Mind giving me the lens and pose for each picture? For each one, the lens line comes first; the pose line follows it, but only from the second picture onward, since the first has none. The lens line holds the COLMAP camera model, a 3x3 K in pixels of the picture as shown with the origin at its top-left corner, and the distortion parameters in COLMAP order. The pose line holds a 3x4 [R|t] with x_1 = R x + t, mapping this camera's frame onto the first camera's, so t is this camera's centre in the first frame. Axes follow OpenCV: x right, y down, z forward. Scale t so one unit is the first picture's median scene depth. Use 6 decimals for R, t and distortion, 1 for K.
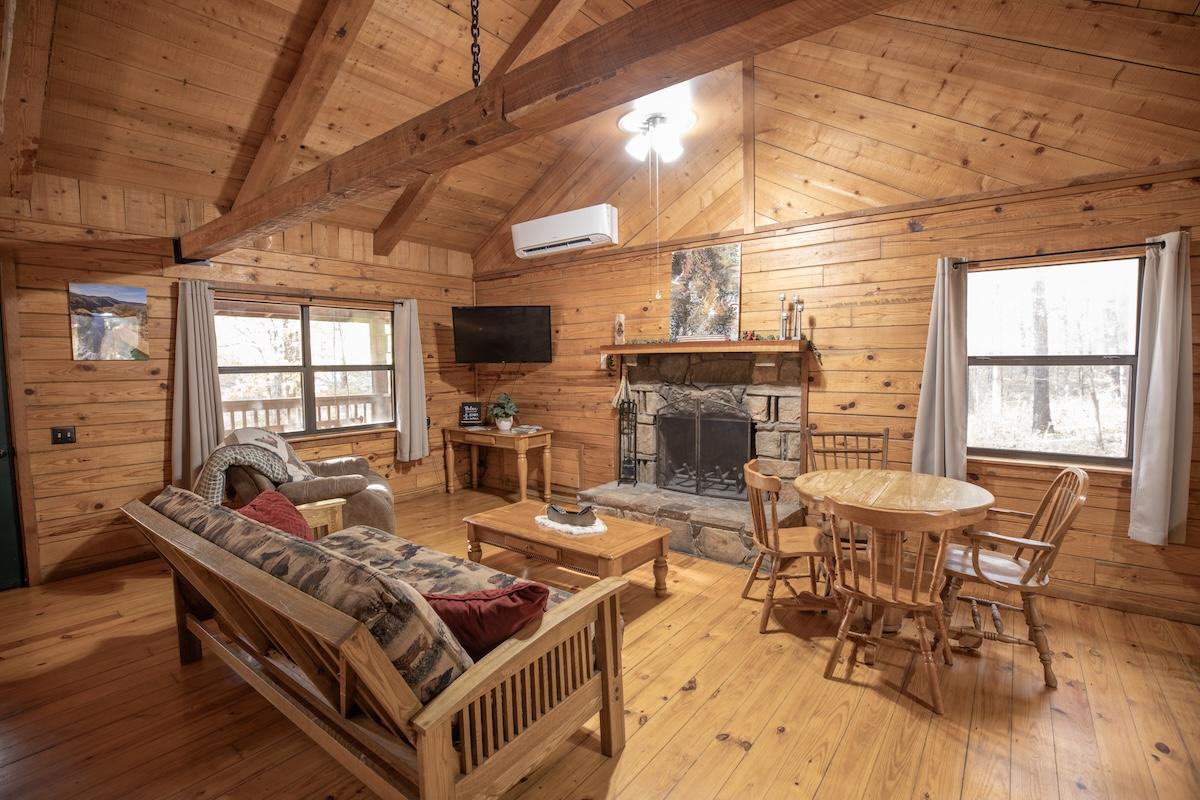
lens RADIAL K [[554.8, 0, 598.4], [0, 554.8, 400.5], [0, 0, 1]] dist [-0.017115, 0.001384]
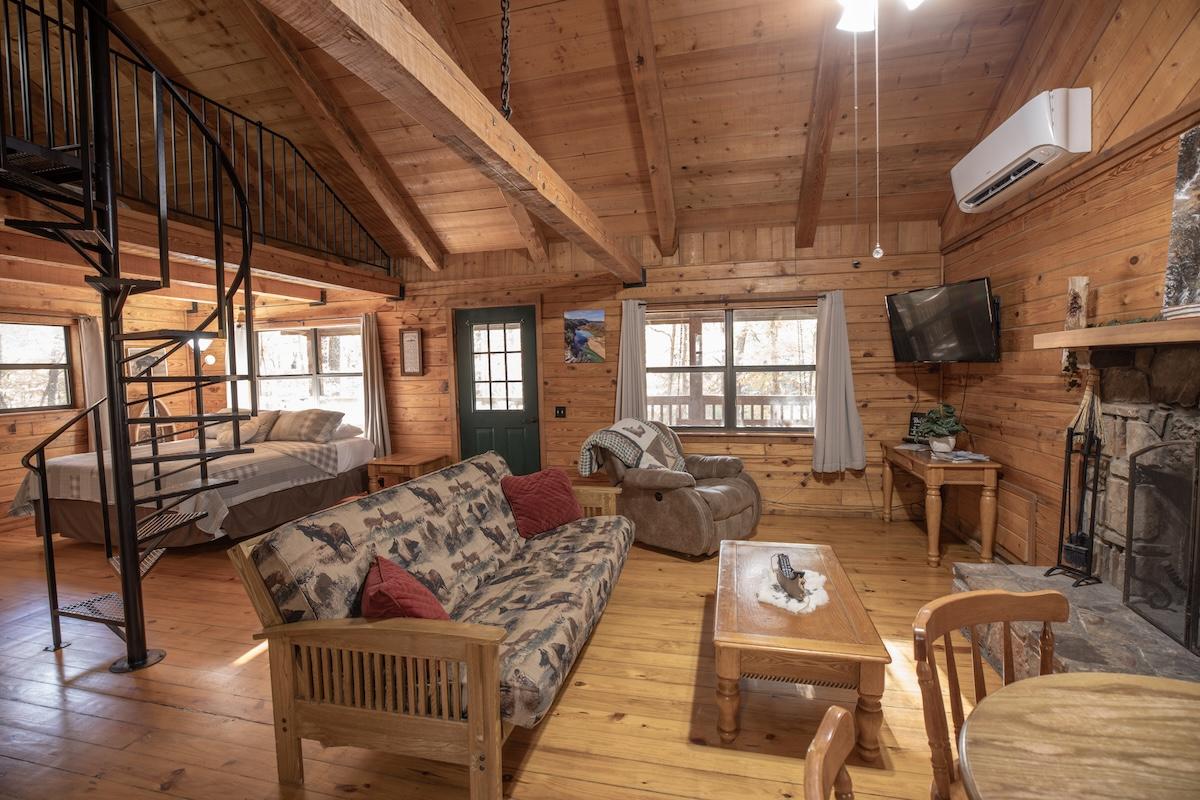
lens RADIAL K [[554.8, 0, 599.7], [0, 554.8, 399.7], [0, 0, 1]] dist [-0.017115, 0.001384]
pose [[0.416757, 0.057604, -0.907191, 0.345961], [-0.050976, 0.997901, 0.039945, -0.028280], [0.907588, 0.029598, 0.418818, 0.327415]]
